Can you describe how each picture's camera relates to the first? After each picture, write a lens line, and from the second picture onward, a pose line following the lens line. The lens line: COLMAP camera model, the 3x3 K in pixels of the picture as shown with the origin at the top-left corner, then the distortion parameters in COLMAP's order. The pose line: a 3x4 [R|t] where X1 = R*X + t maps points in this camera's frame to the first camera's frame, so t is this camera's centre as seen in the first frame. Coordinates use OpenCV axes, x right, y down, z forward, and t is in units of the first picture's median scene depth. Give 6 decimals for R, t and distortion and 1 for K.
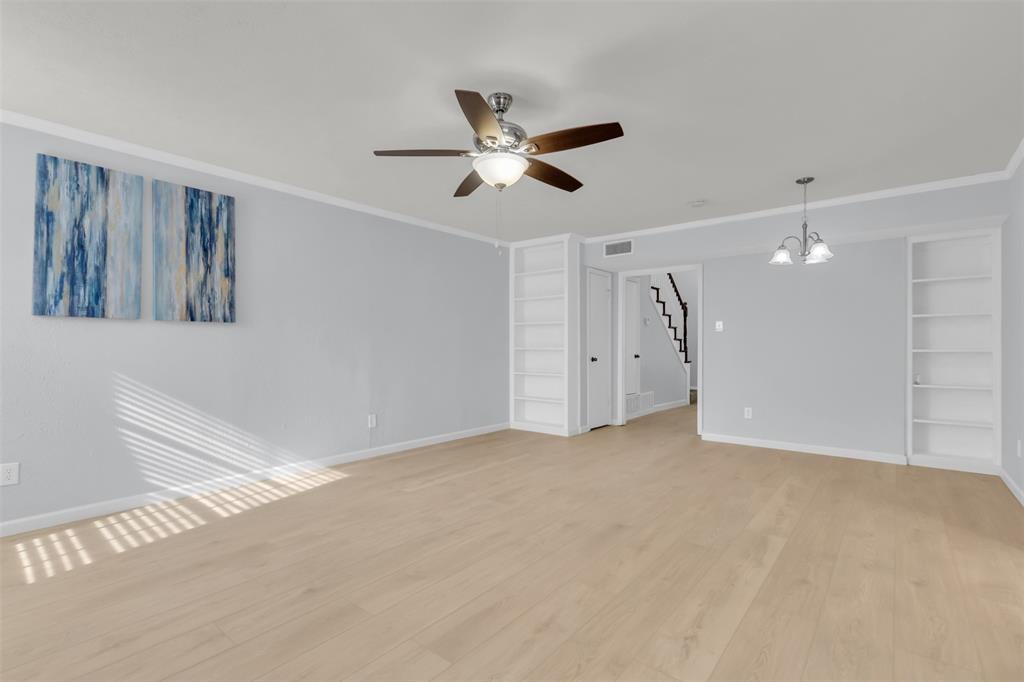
lens RADIAL K [[468.9, 0, 509.1], [0, 468.9, 343.3], [0, 0, 1]] dist [0.000114, -0.000542]
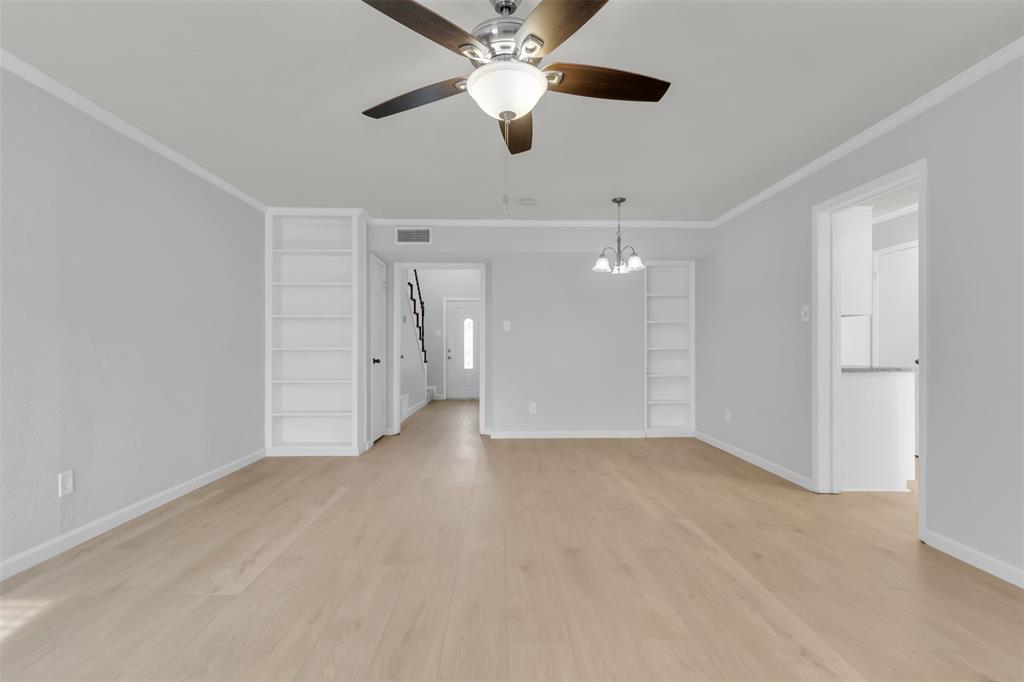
lens RADIAL K [[468.9, 0, 509.1], [0, 468.9, 343.3], [0, 0, 1]] dist [0.000114, -0.000542]
pose [[0.756816, 0.003105, 0.653621, -0.319858], [-0.003007, 0.999995, -0.001270, 0.003437], [-0.653621, -0.001004, 0.756821, 0.314546]]
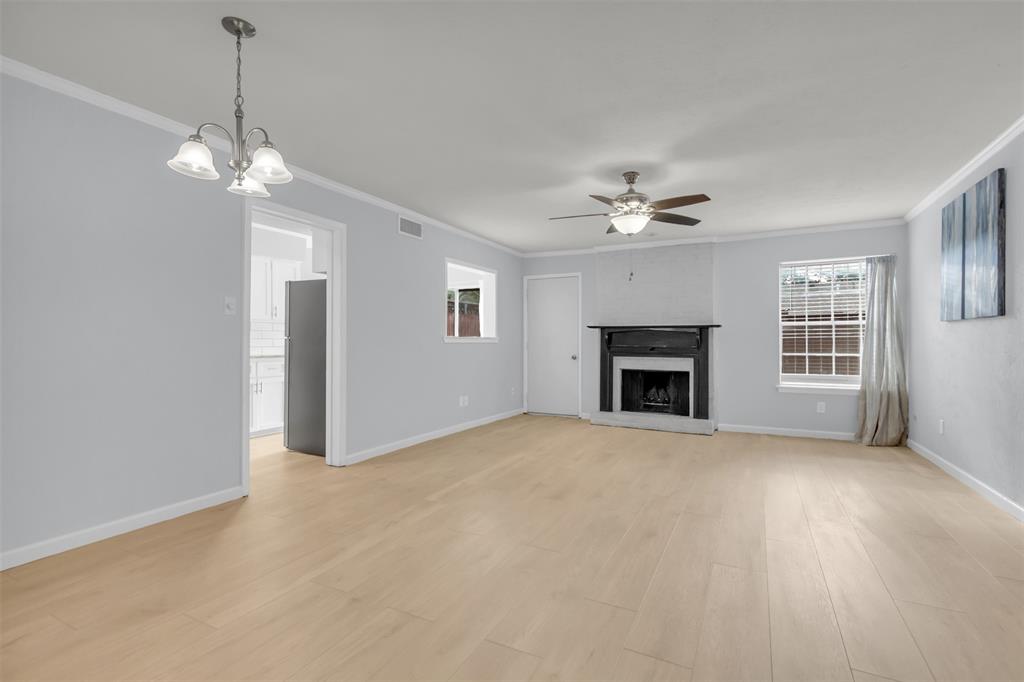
lens RADIAL K [[474.6, 0, 512.0], [0, 474.6, 341.0], [0, 0, 1]] dist [0.005337, 0.000521]
pose [[-0.976869, -0.002634, -0.213823, 0.449916], [-0.001235, 0.999977, -0.006678, 0.008978], [0.213836, -0.006259, -0.976850, 1.607117]]
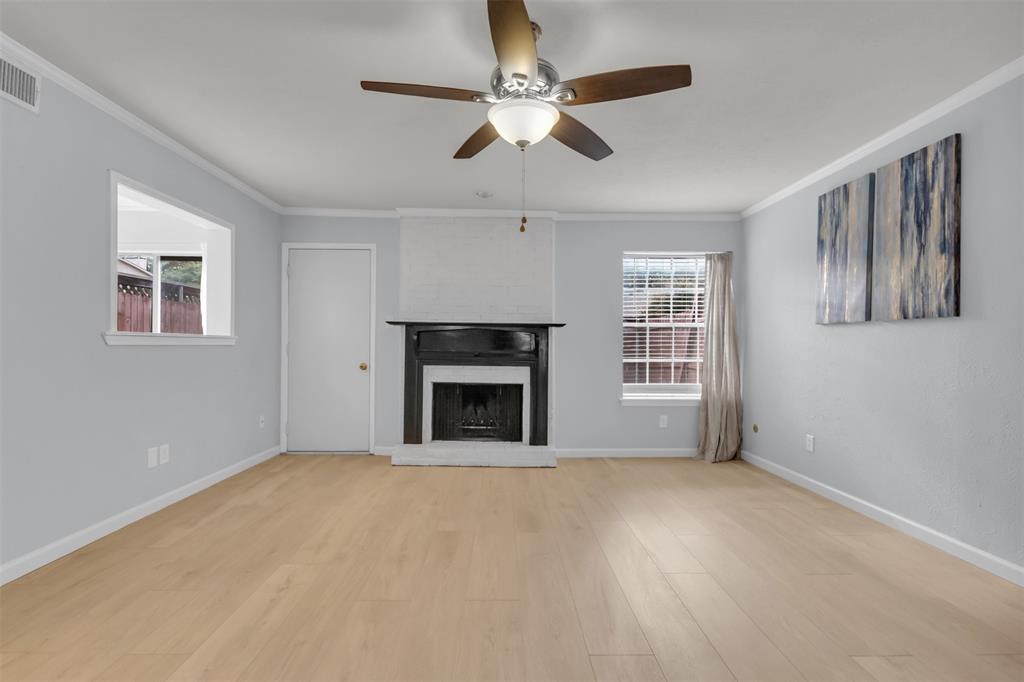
lens RADIAL K [[474.6, 0, 512.0], [0, 474.6, 341.0], [0, 0, 1]] dist [0.005337, 0.000521]
pose [[-0.756492, -0.011667, -0.653898, 0.348799], [-0.005225, 0.999917, -0.011797, 0.003837], [0.653982, -0.005508, -0.756490, 1.074952]]
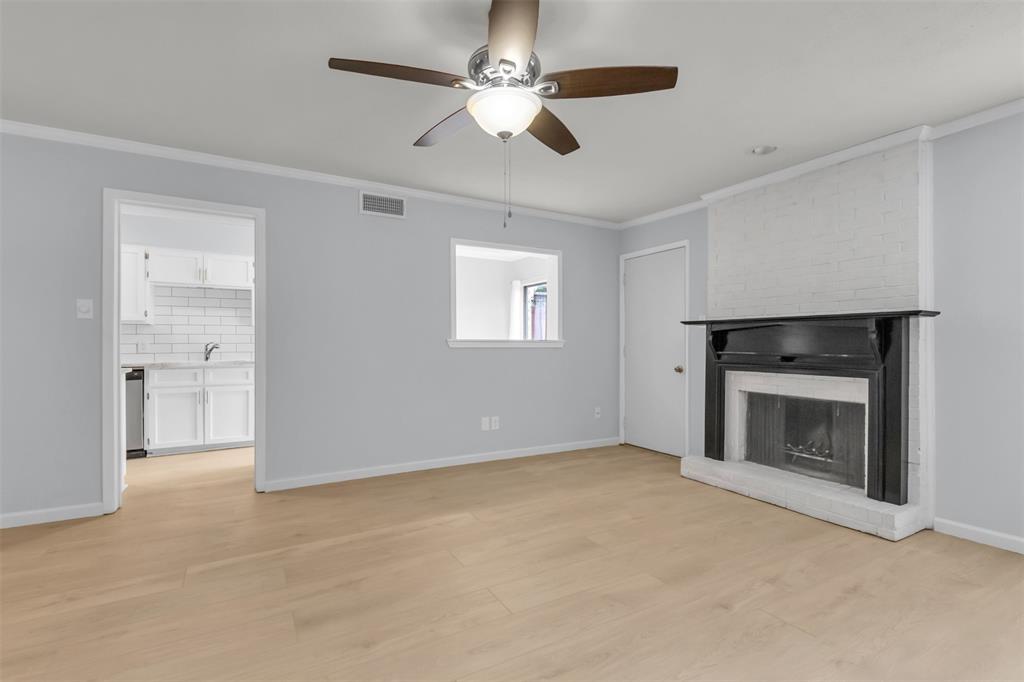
lens RADIAL K [[474.5, 0, 510.4], [0, 474.5, 347.8], [0, 0, 1]] dist [0.002502, -0.000351]
pose [[-0.935999, -0.003184, 0.351987, -0.199469], [-0.002495, 0.999994, 0.002409, 0.002005], [-0.351993, 0.001377, -0.936002, 1.152885]]
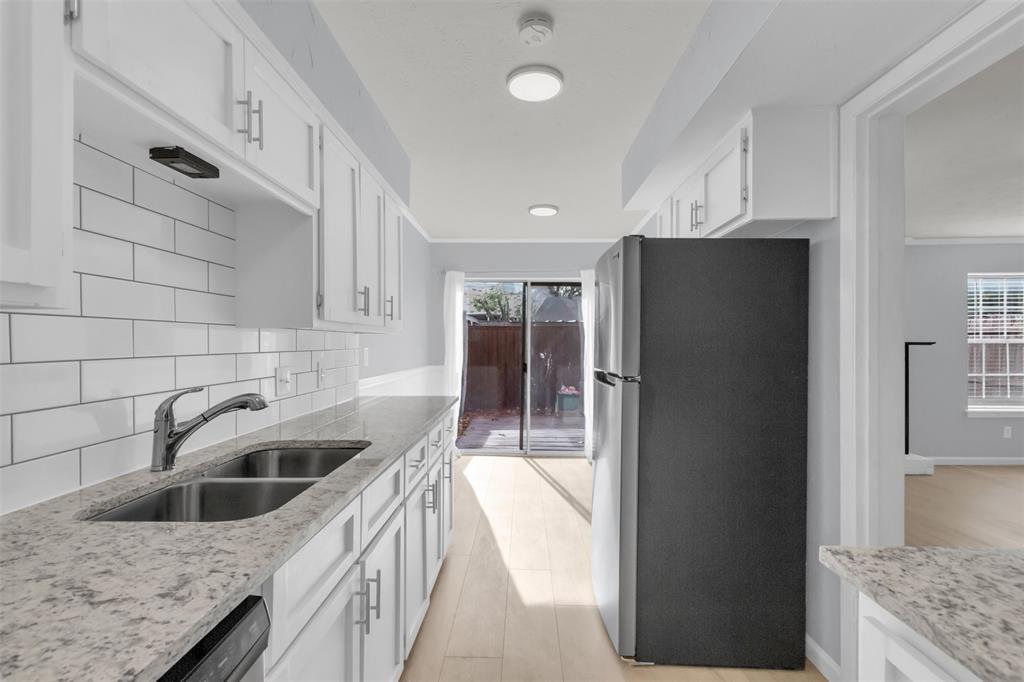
lens RADIAL K [[474.5, 0, 510.4], [0, 474.5, 347.8], [0, 0, 1]] dist [0.002502, -0.000351]
pose [[-0.783968, 0.001016, -0.620800, 1.171150], [-0.000552, 0.999997, 0.002334, -0.041273], [0.620800, 0.002172, -0.783966, 0.558568]]
